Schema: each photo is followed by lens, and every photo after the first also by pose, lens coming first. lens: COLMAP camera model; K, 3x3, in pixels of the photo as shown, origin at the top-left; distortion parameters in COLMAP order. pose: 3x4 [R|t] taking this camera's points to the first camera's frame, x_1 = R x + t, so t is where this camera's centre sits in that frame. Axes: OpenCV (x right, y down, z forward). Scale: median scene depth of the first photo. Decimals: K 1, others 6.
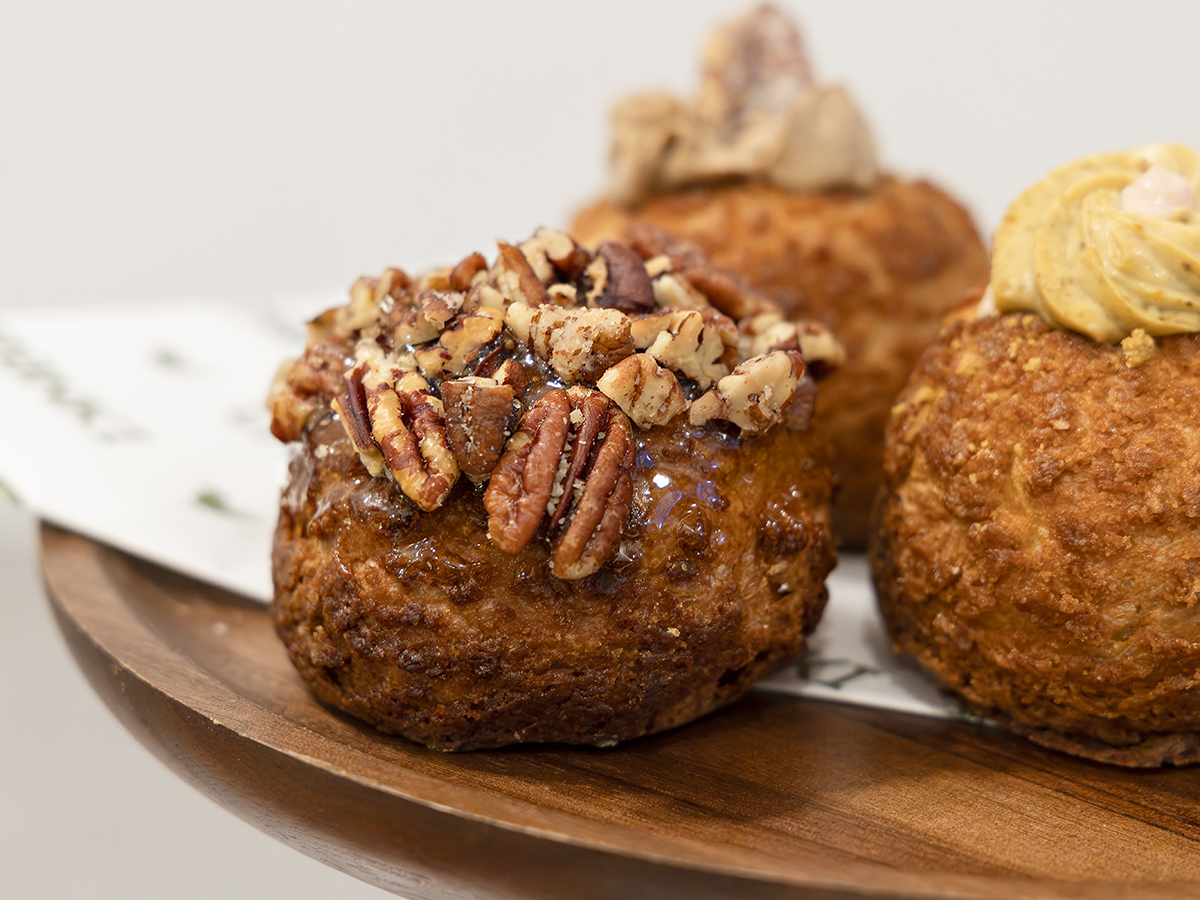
lens RADIAL K [[3549.5, 0, 600.0], [0, 3549.5, 450.0], [0, 0, 1]] dist [-0.068006, 0.974615]
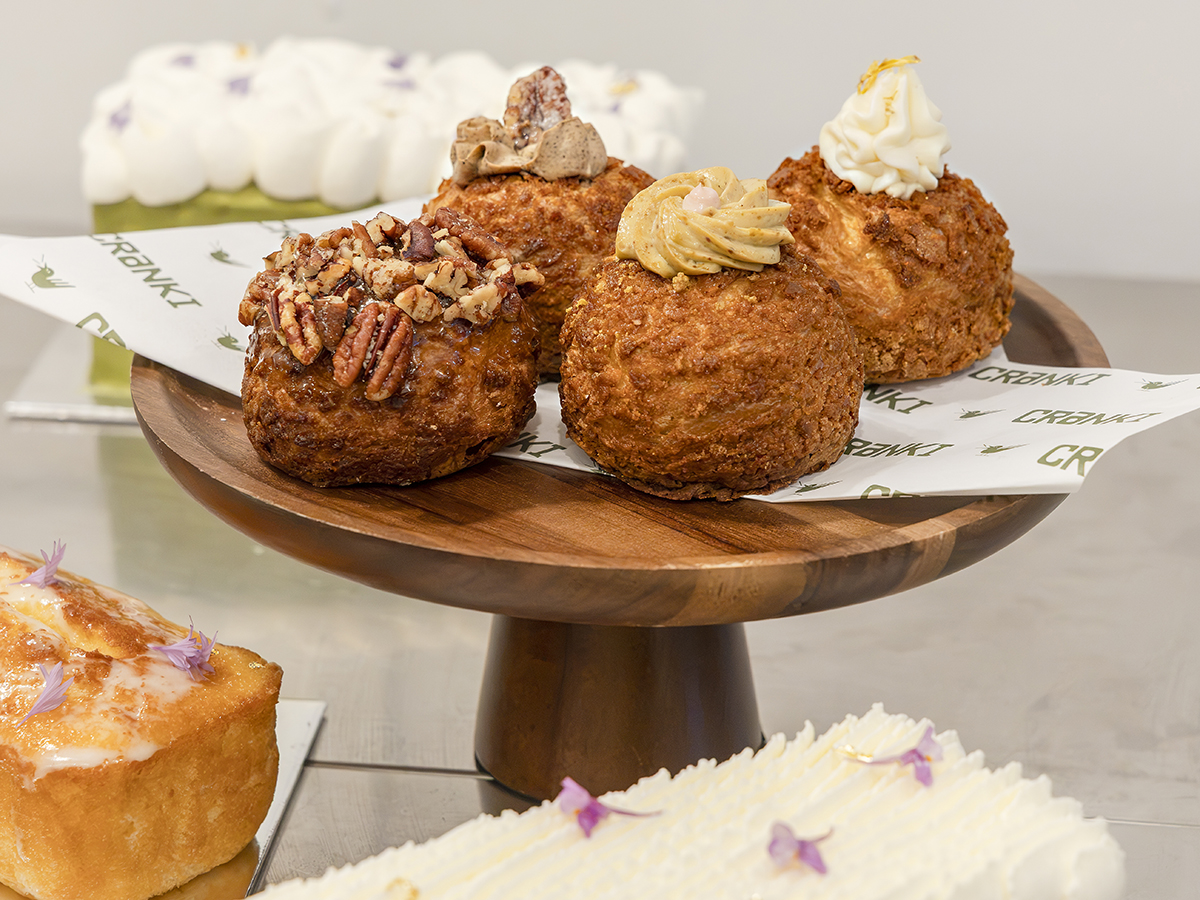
lens RADIAL K [[3225.5, 0, 600.0], [0, 3225.5, 450.0], [0, 0, 1]] dist [-0.108956, -0.024039]
pose [[0.996492, 0.013066, -0.082658, 0.255075], [-0.006789, 0.997102, 0.075768, -0.070372], [0.083408, -0.074941, 0.993694, -0.745343]]
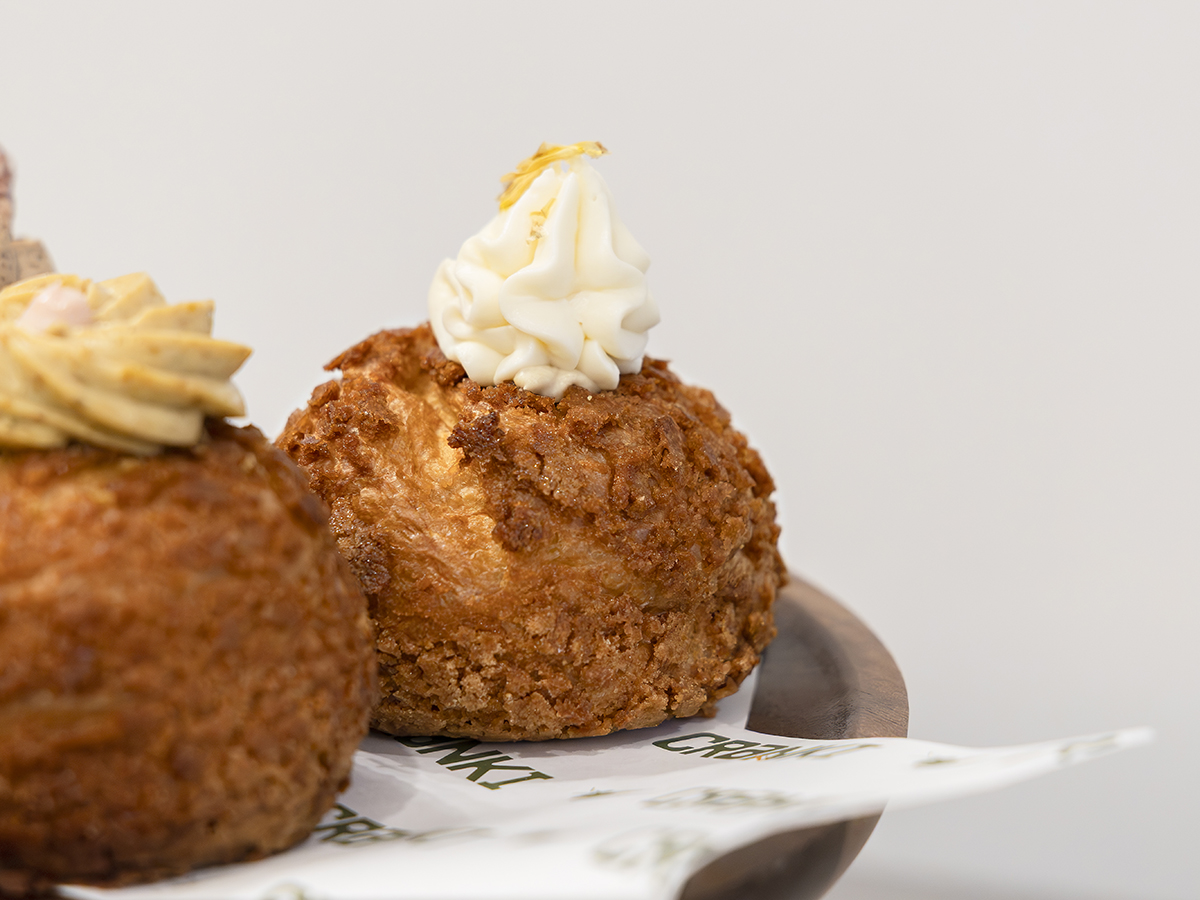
lens RADIAL K [[3549.5, 0, 600.0], [0, 3549.5, 450.0], [0, 0, 1]] dist [-0.068006, 0.974615]
pose [[0.974741, 0.074391, -0.210583, 0.530107], [-0.095851, 0.990986, -0.093593, 0.045484], [0.201723, 0.111414, 0.973085, 0.083379]]
